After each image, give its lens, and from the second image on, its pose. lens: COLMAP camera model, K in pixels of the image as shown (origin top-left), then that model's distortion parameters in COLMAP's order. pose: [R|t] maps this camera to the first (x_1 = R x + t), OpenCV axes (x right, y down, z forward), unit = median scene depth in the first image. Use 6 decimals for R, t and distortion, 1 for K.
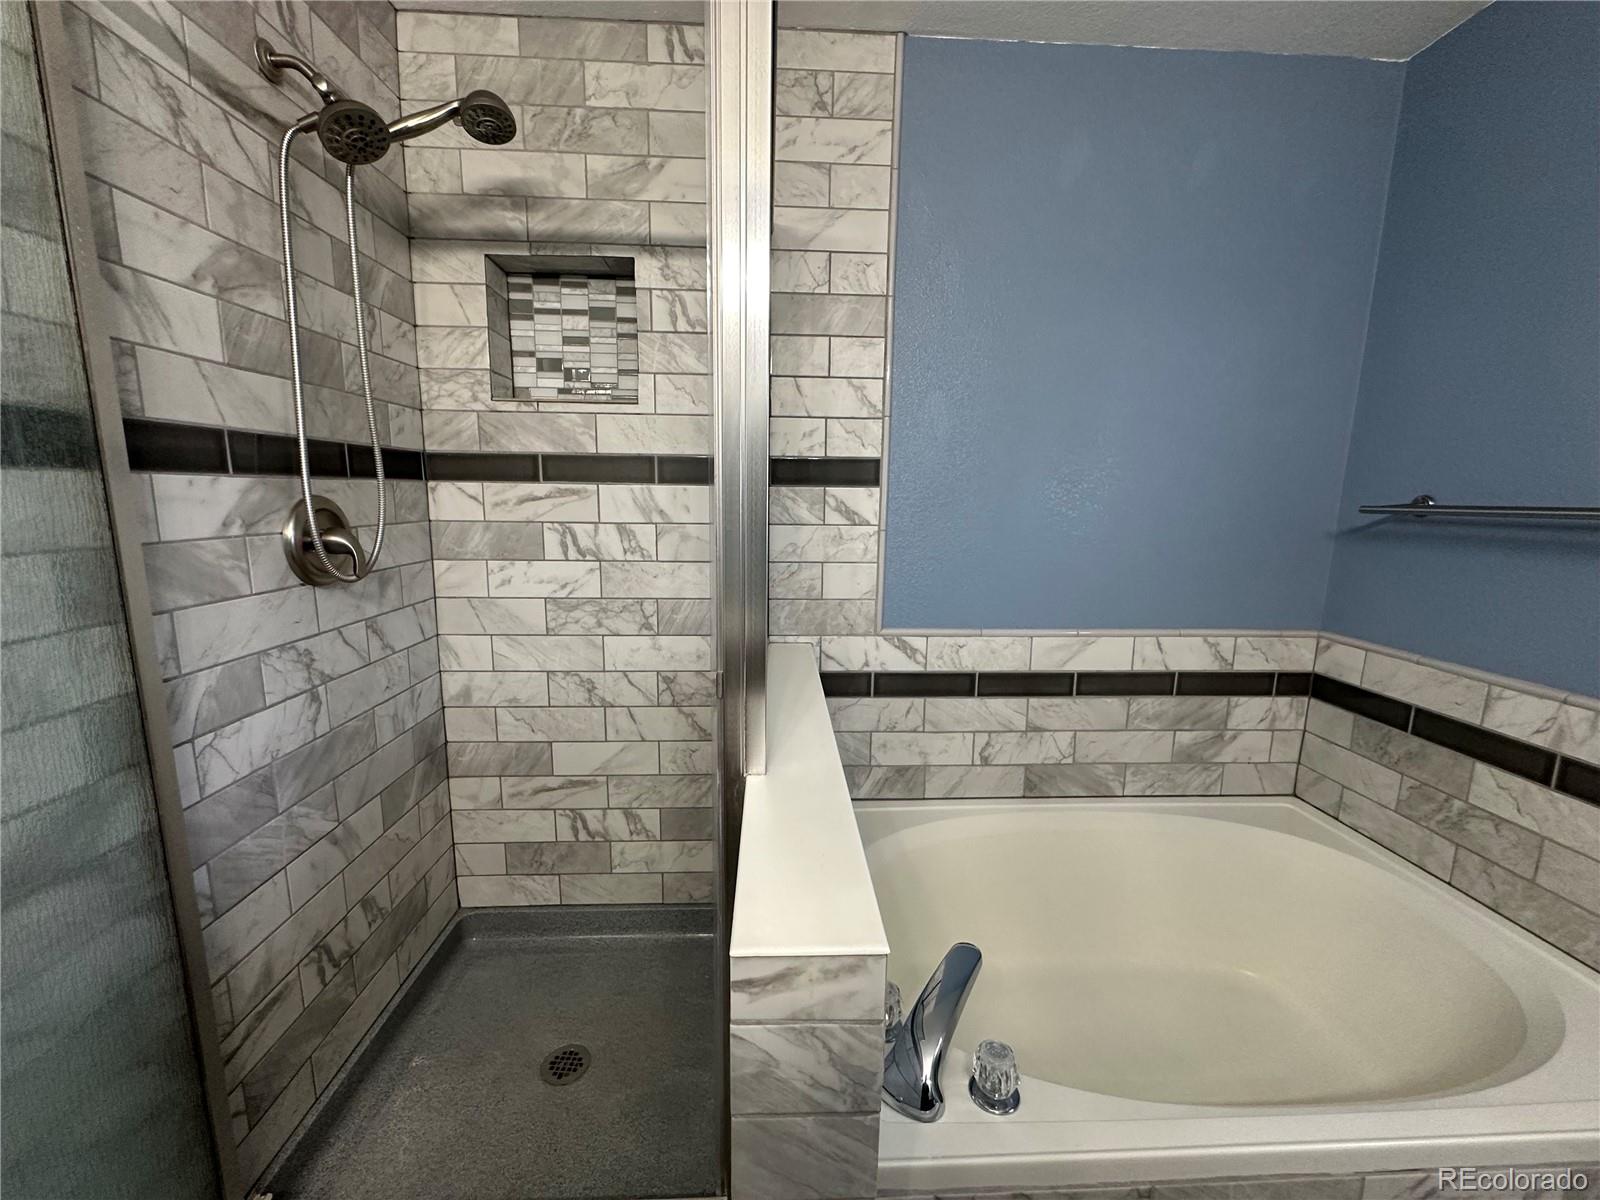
lens RADIAL K [[640.3, 0, 802.0], [0, 640.3, 598.4], [0, 0, 1]] dist [-0.003017, -0.000024]
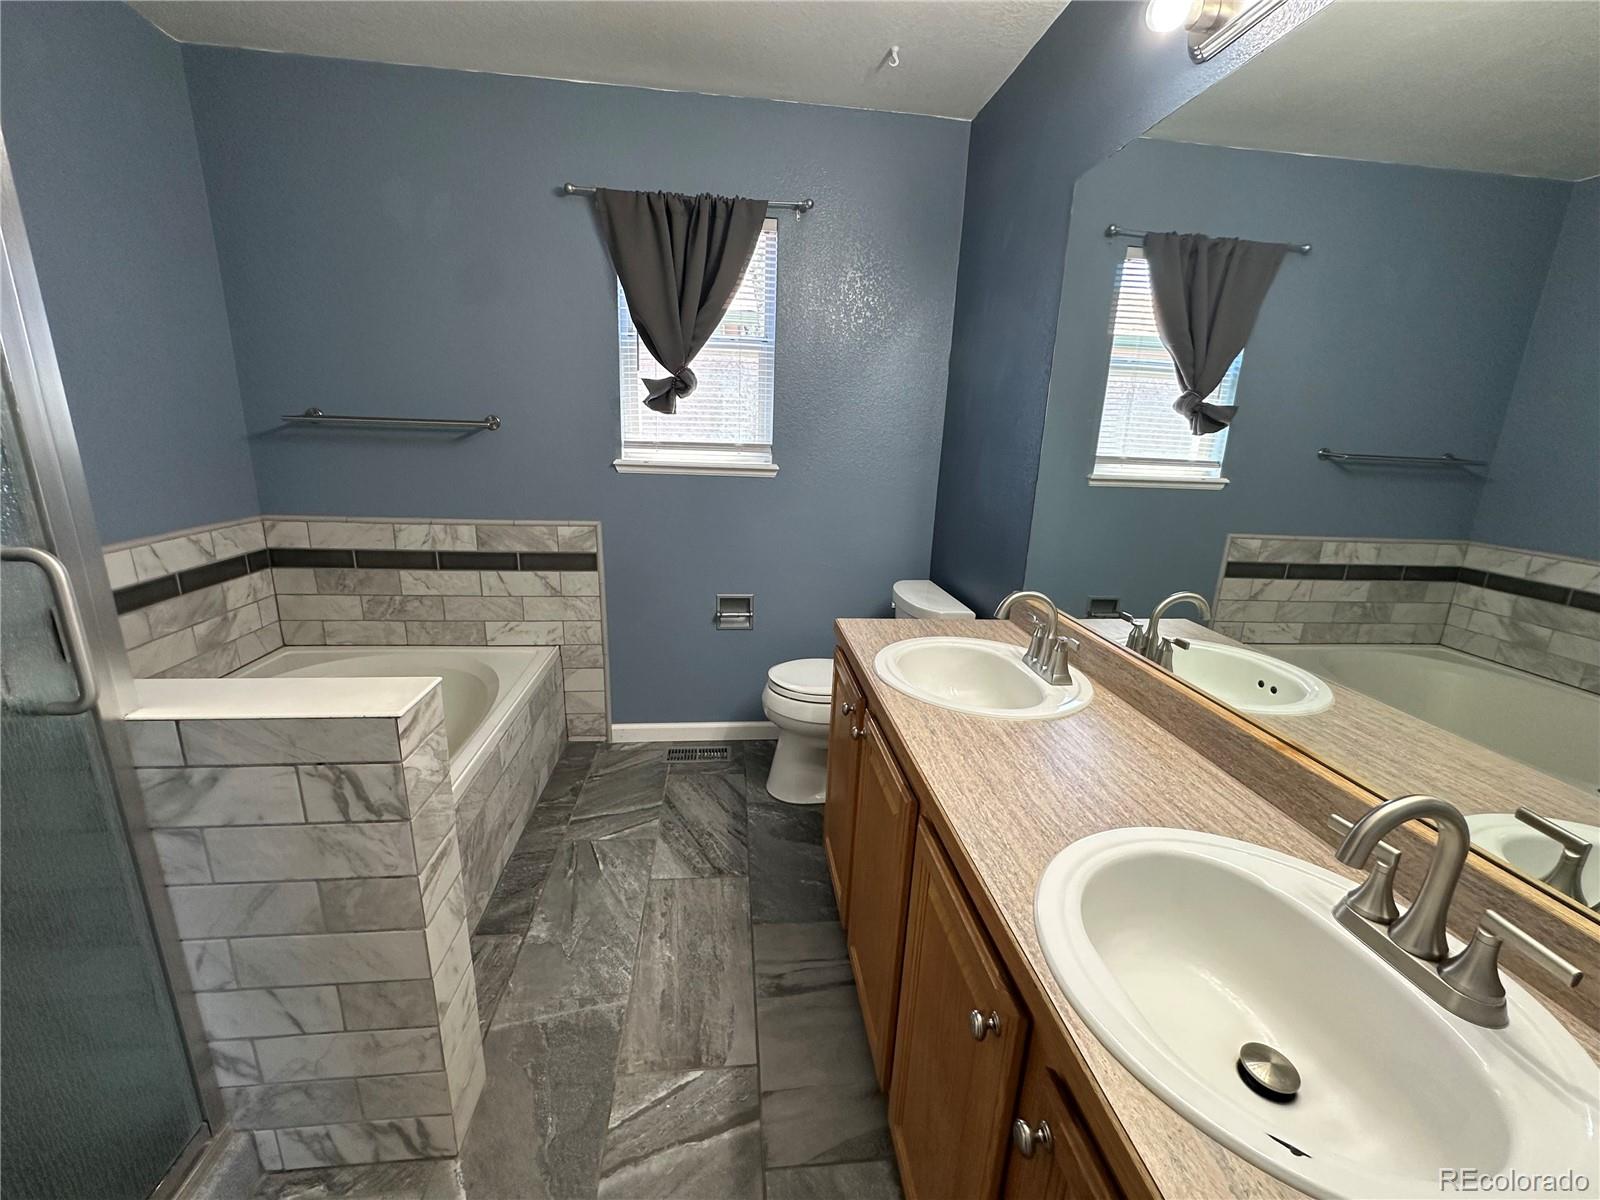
lens RADIAL K [[640.3, 0, 802.0], [0, 640.3, 598.4], [0, 0, 1]] dist [-0.003017, -0.000024]
pose [[-0.069003, -0.277269, 0.958311, -0.533781], [0.120214, 0.951290, 0.283894, -0.023697], [-0.990347, 0.134792, -0.032310, -0.004784]]
